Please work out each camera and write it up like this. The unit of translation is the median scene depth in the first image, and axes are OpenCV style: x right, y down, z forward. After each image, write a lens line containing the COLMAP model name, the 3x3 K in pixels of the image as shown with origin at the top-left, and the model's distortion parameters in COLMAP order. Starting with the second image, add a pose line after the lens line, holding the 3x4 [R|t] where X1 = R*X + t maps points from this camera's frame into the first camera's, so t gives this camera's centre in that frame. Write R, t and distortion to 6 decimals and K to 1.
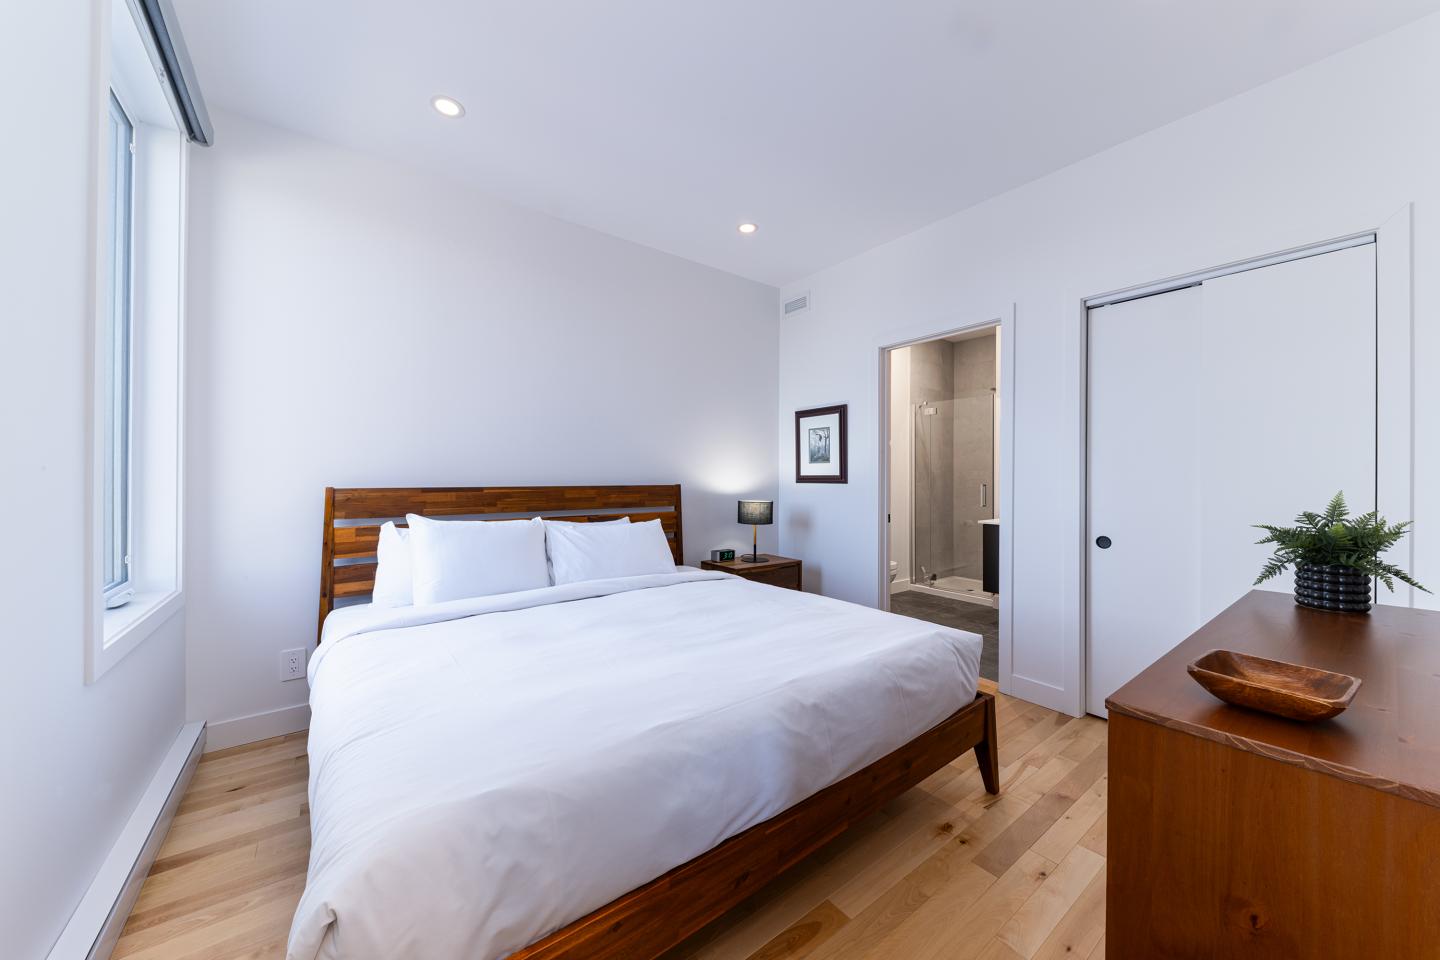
lens RADIAL K [[506.3, 0, 721.7], [0, 506.3, 475.7], [0, 0, 1]] dist [0.001613, -0.000165]
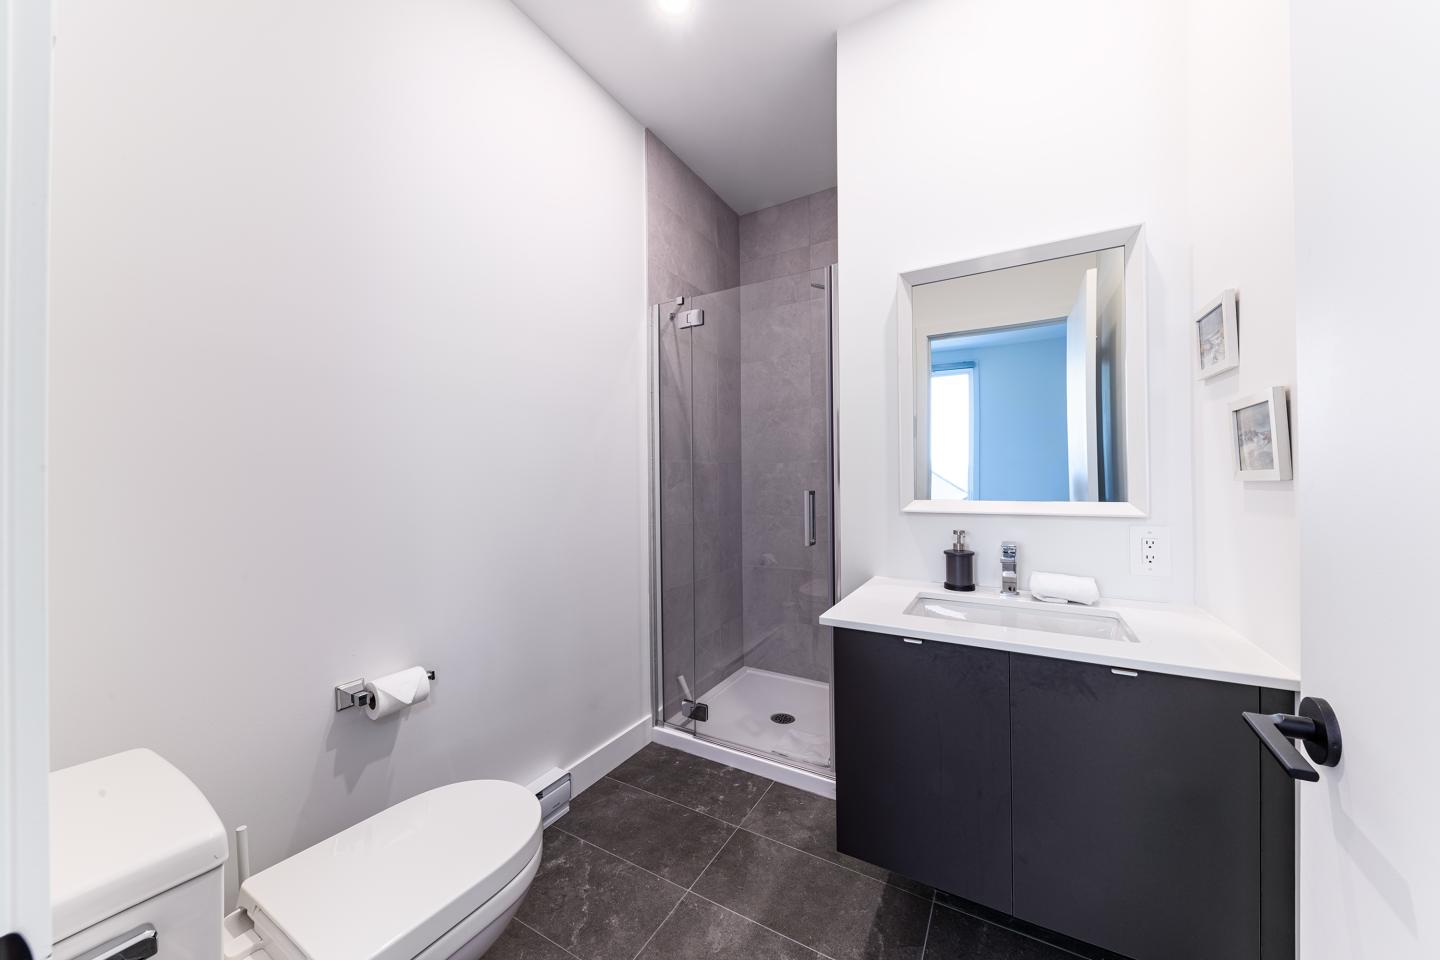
lens RADIAL K [[506.3, 0, 721.0], [0, 506.3, 481.8], [0, 0, 1]] dist [0.001613, -0.000165]
pose [[0.923662, -0.010644, 0.383059, 0.258791], [0.011498, 0.999934, 0.000060, 0.009739], [-0.383035, 0.004349, 0.923724, 0.570838]]
